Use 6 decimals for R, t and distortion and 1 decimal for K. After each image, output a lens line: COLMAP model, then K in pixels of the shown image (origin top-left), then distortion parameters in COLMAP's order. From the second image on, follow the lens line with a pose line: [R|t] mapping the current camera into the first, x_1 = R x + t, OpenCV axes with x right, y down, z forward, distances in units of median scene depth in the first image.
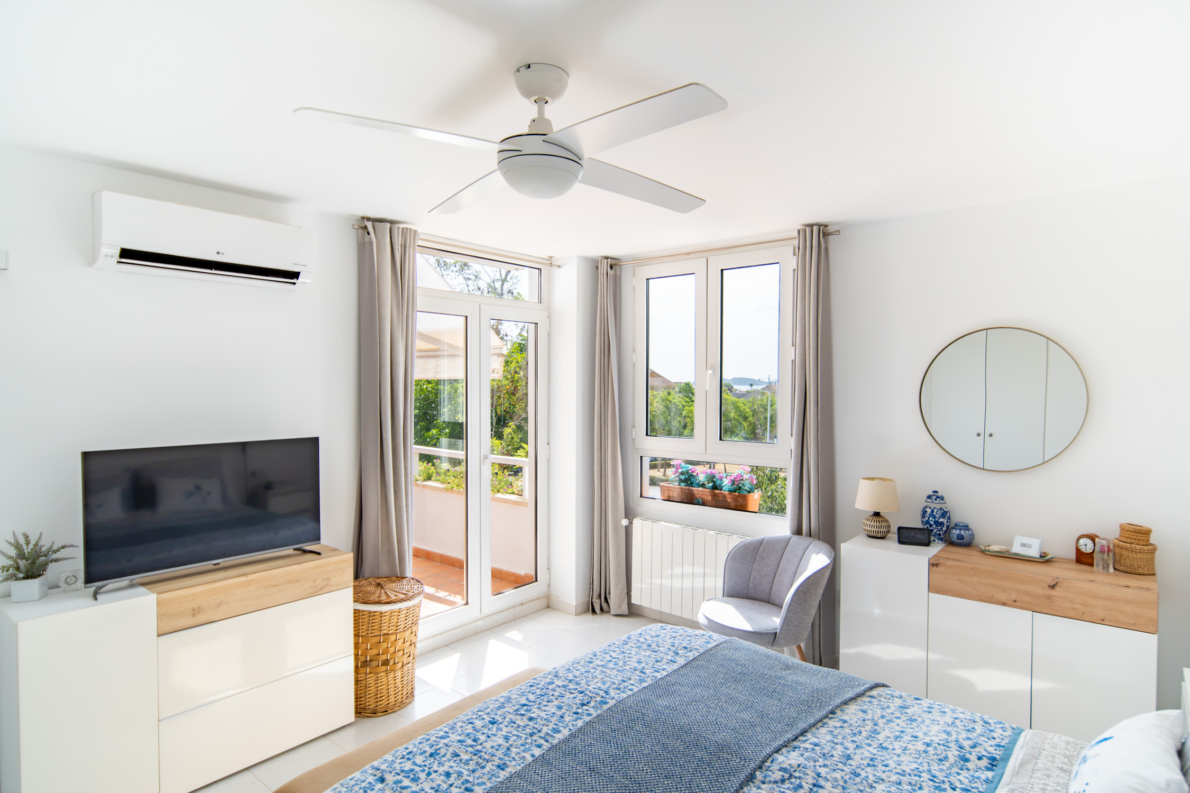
lens RADIAL K [[640.7, 0, 595.1], [0, 640.7, 395.6], [0, 0, 1]] dist [-0.000495, -0.000560]
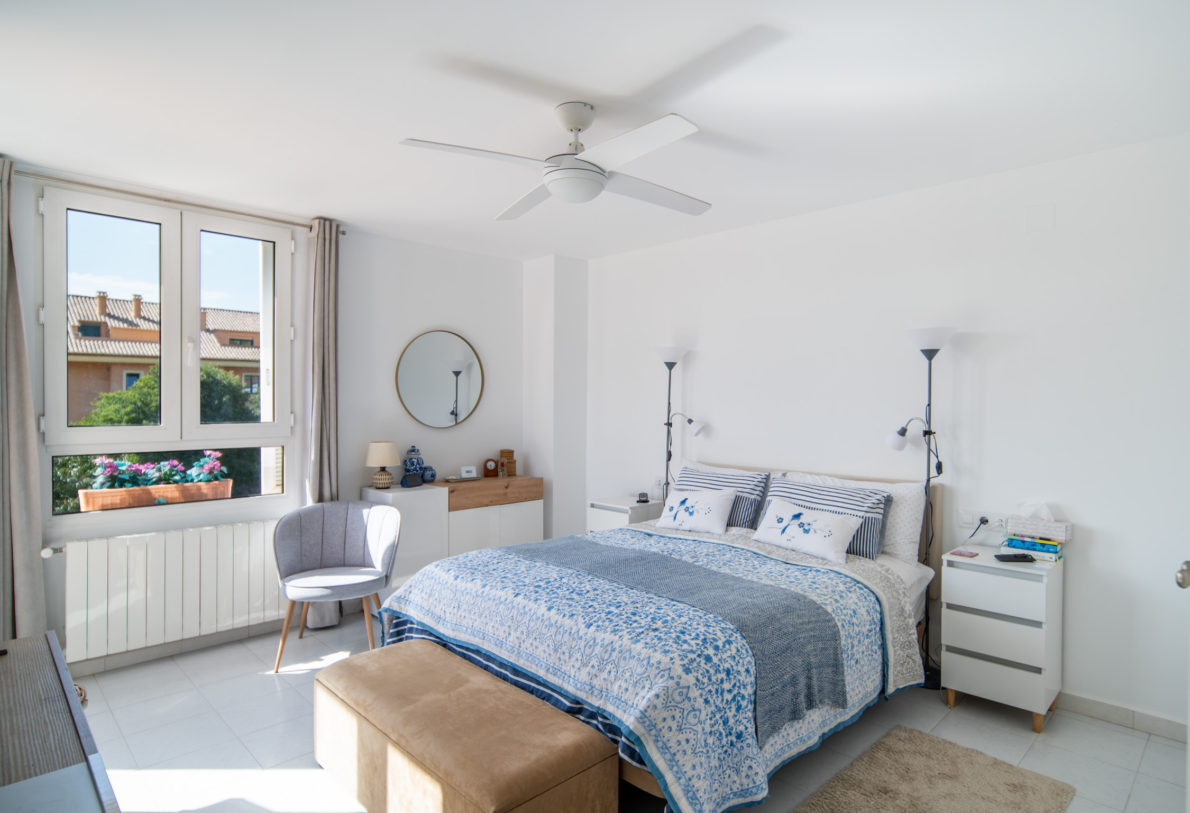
lens RADIAL K [[660.6, 0, 594.4], [0, 660.6, 404.9], [0, 0, 1]] dist [0.000818, 0.000383]
pose [[0.112466, -0.009436, 0.993611, -0.820649], [0.012878, 0.999885, 0.008037, 0.054895], [-0.993572, 0.011892, 0.112574, 0.460608]]
